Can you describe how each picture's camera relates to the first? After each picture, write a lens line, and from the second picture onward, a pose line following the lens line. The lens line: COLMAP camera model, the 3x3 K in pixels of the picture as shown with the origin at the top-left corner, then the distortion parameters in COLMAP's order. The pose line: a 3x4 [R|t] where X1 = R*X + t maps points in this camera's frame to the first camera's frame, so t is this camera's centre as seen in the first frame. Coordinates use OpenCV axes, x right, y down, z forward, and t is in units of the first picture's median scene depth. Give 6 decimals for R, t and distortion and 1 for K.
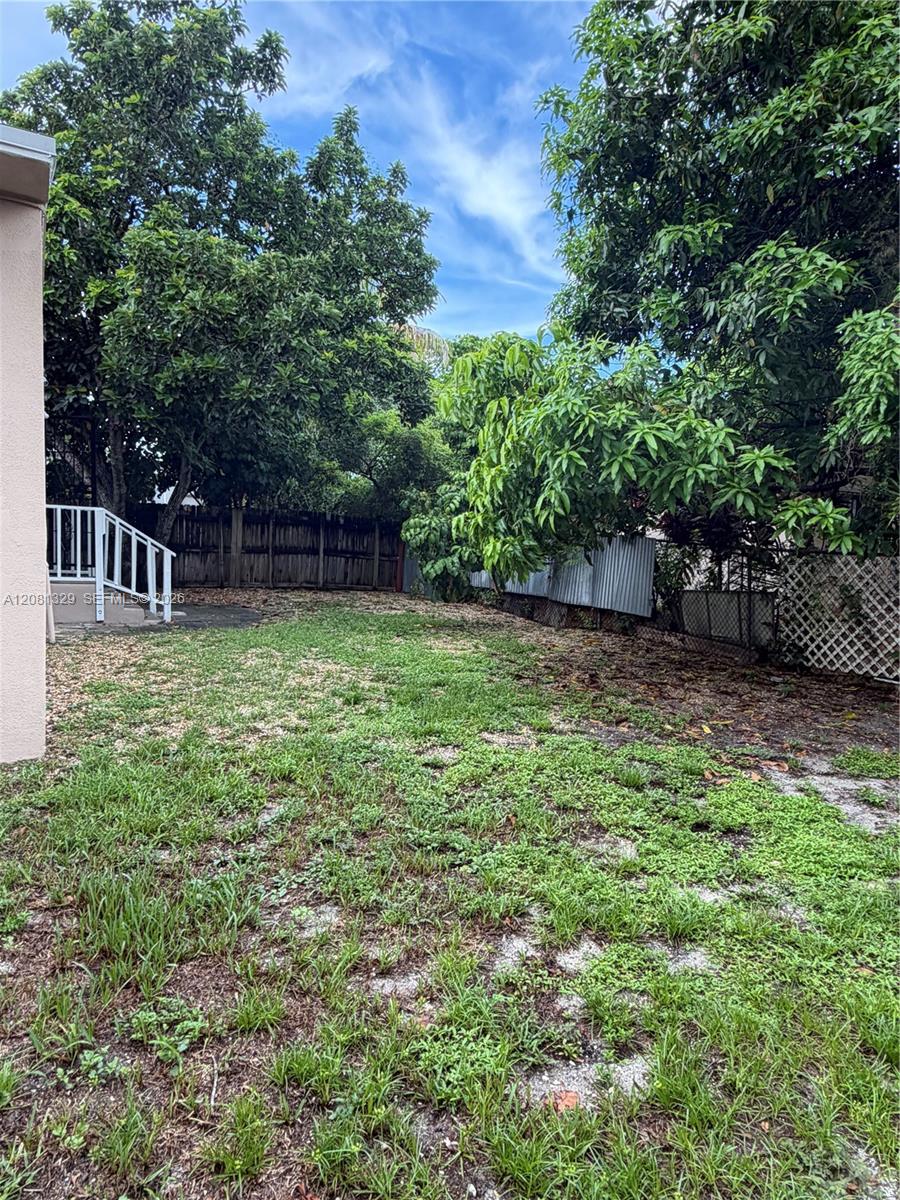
lens RADIAL K [[760.4, 0, 450.0], [0, 760.4, 600.0], [0, 0, 1]] dist [0.004403, 0.005529]
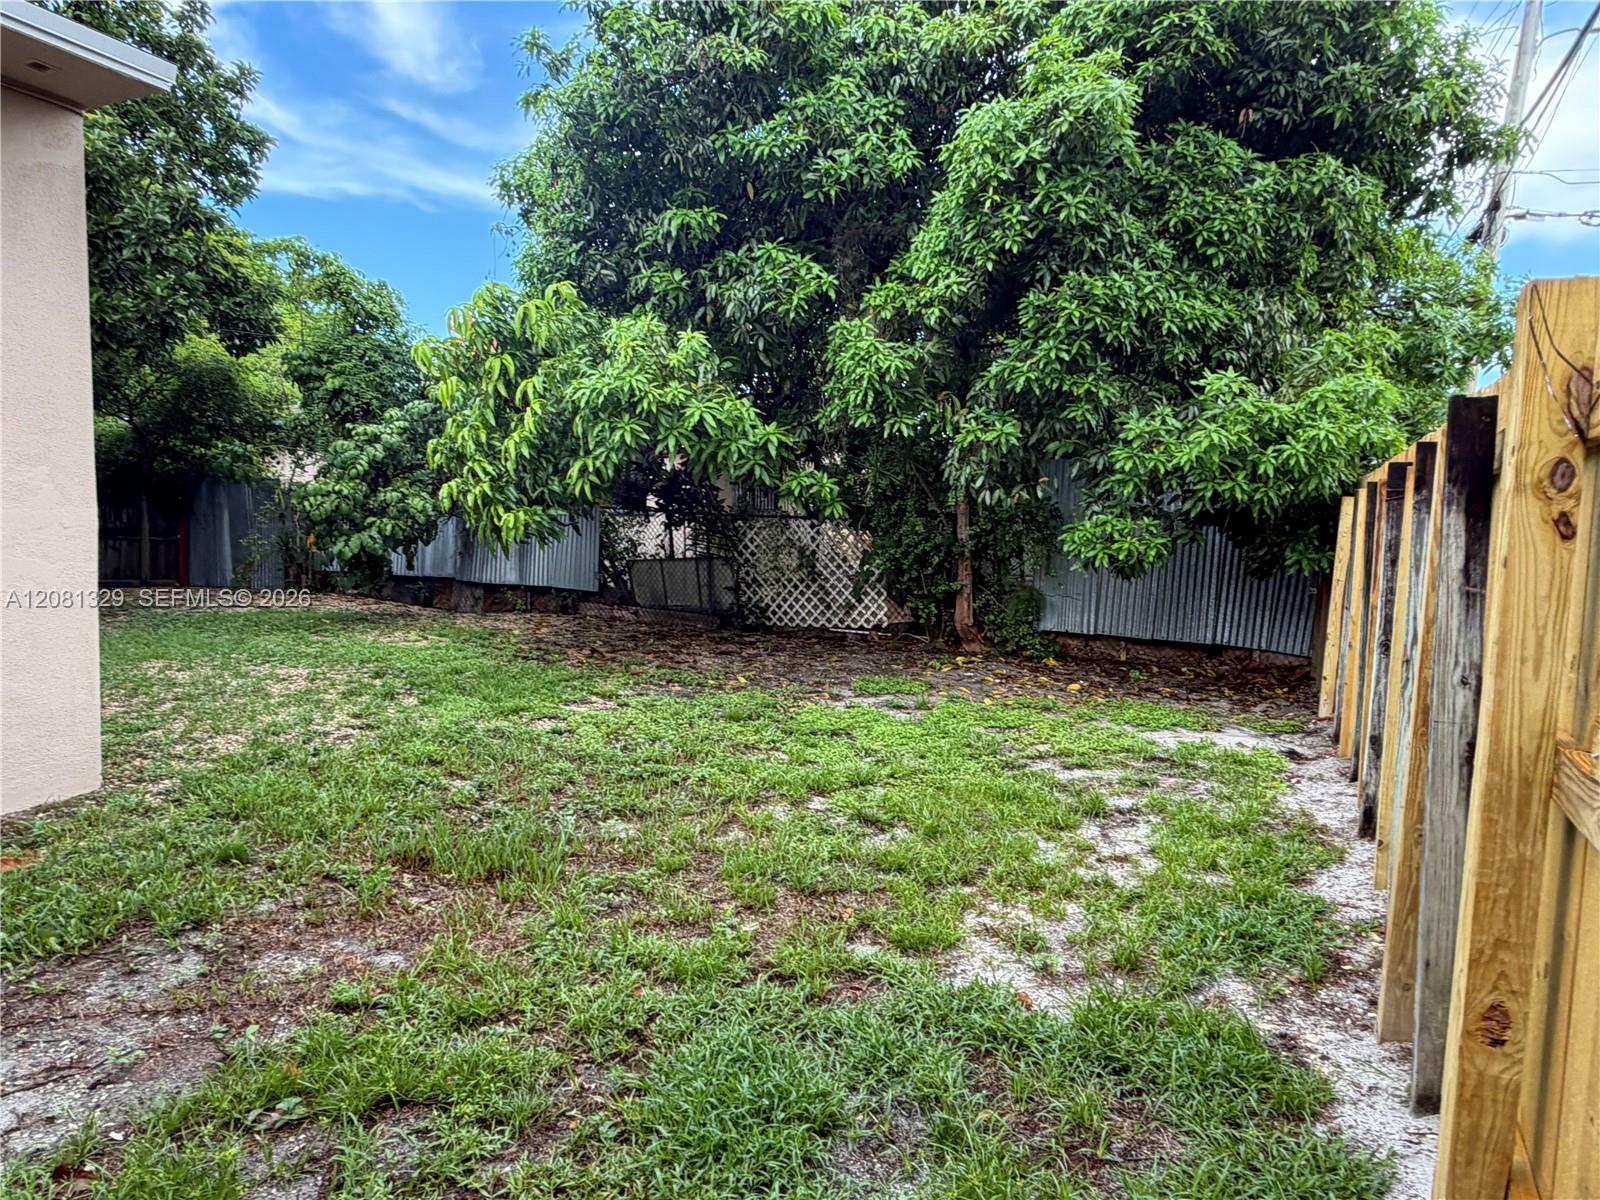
lens RADIAL K [[1013.8, 0, 799.9], [0, 1013.8, 591.0], [0, 0, 1]] dist [0.004403, 0.005529]
pose [[0.818234, -0.061115, 0.571627, -0.397370], [0.057435, 0.998049, 0.024493, 0.010379], [-0.572009, 0.012791, 0.820148, -0.234018]]
